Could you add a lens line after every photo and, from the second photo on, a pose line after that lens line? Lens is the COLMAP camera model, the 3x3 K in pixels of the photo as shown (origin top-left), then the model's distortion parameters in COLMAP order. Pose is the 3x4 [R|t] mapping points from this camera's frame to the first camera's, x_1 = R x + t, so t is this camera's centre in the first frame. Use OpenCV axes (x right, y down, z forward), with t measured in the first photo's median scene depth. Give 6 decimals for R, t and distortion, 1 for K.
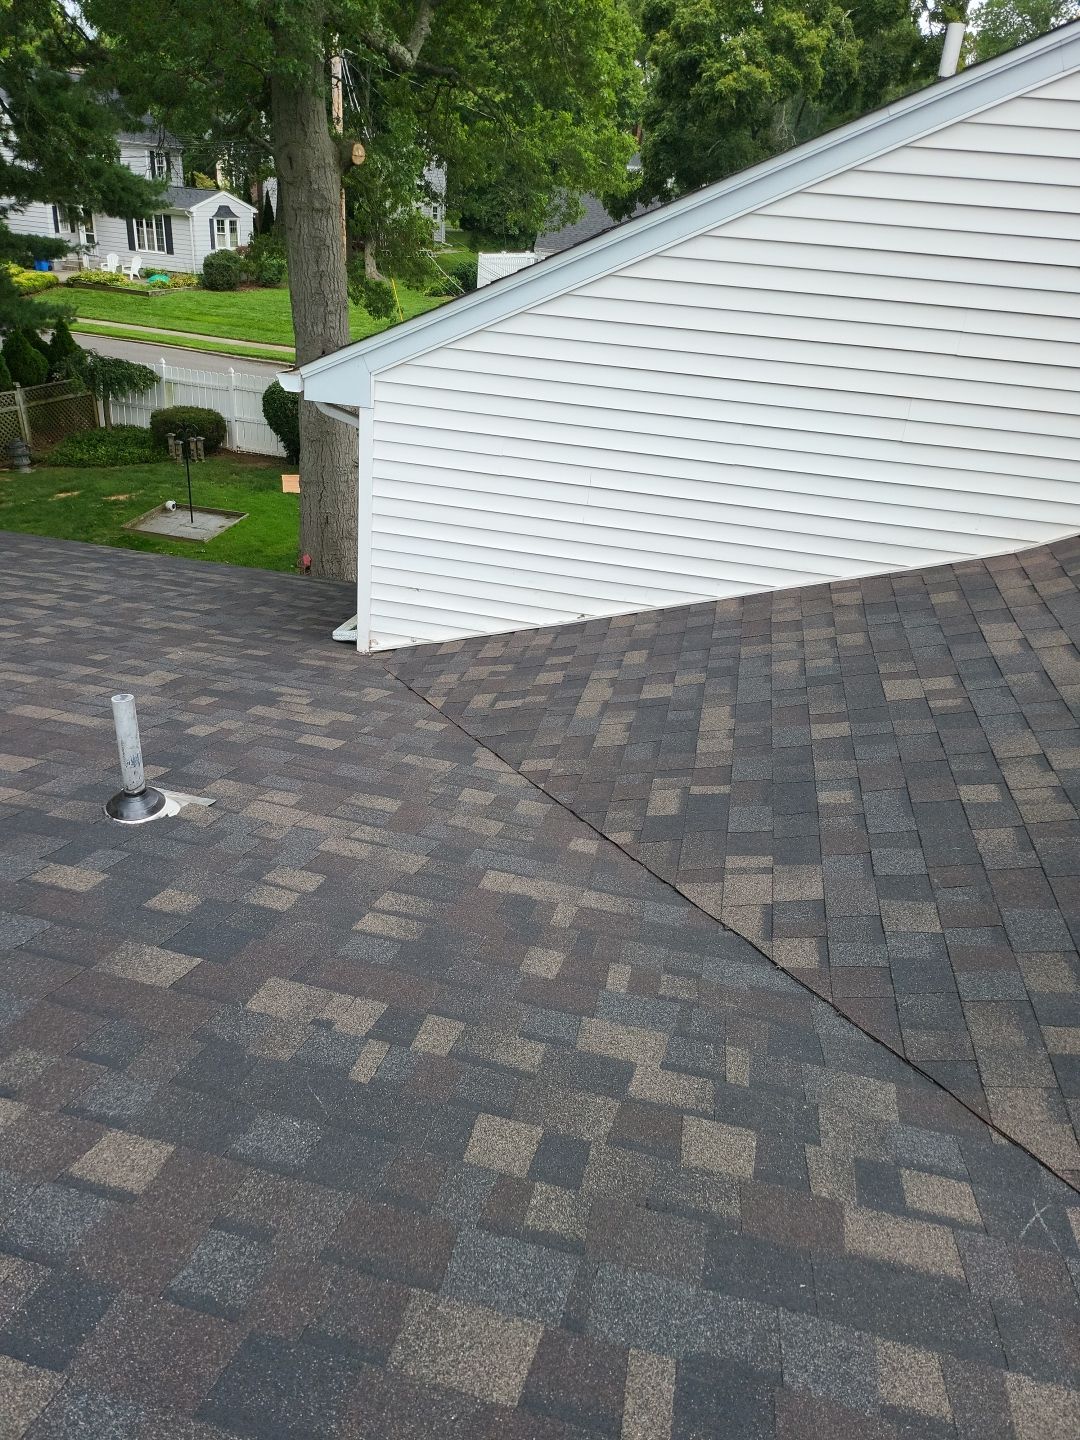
lens RADIAL K [[1007.3, 0, 532.1], [0, 1007.3, 712.3], [0, 0, 1]] dist [0.054274, -0.043154]
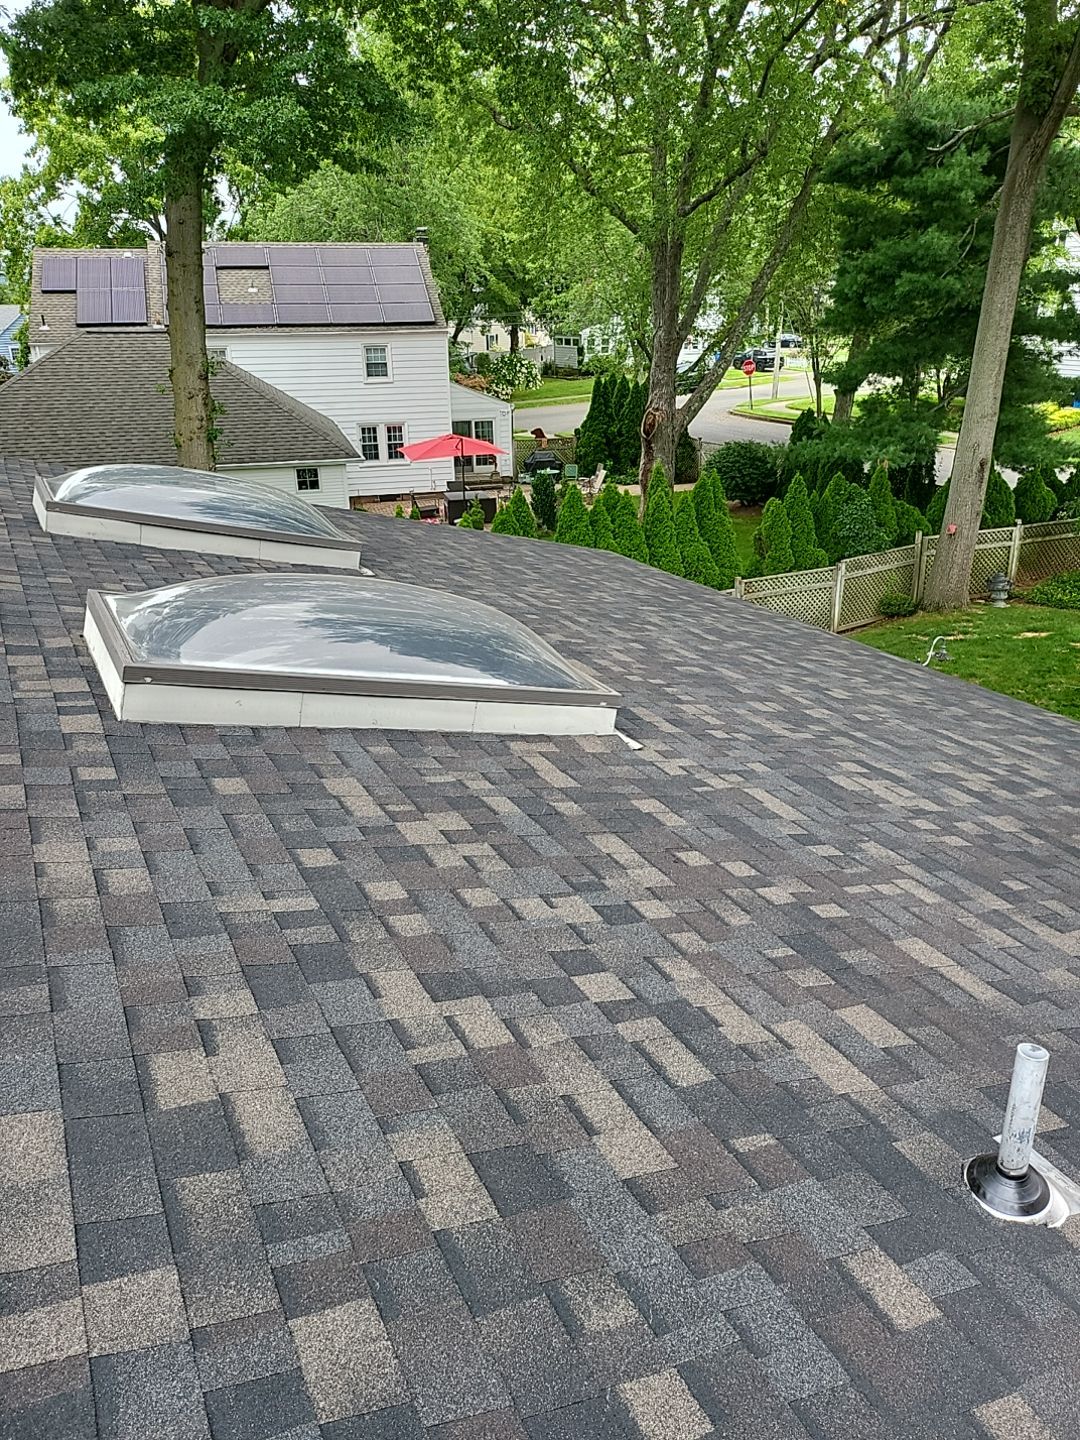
lens RADIAL K [[1007.3, 0, 534.9], [0, 1007.3, 709.7], [0, 0, 1]] dist [0.054274, -0.043154]
pose [[0.632630, 0.207169, -0.746231, -0.061859], [-0.292352, 0.956149, 0.017601, -0.072370], [0.717154, 0.207027, 0.665455, 0.095576]]
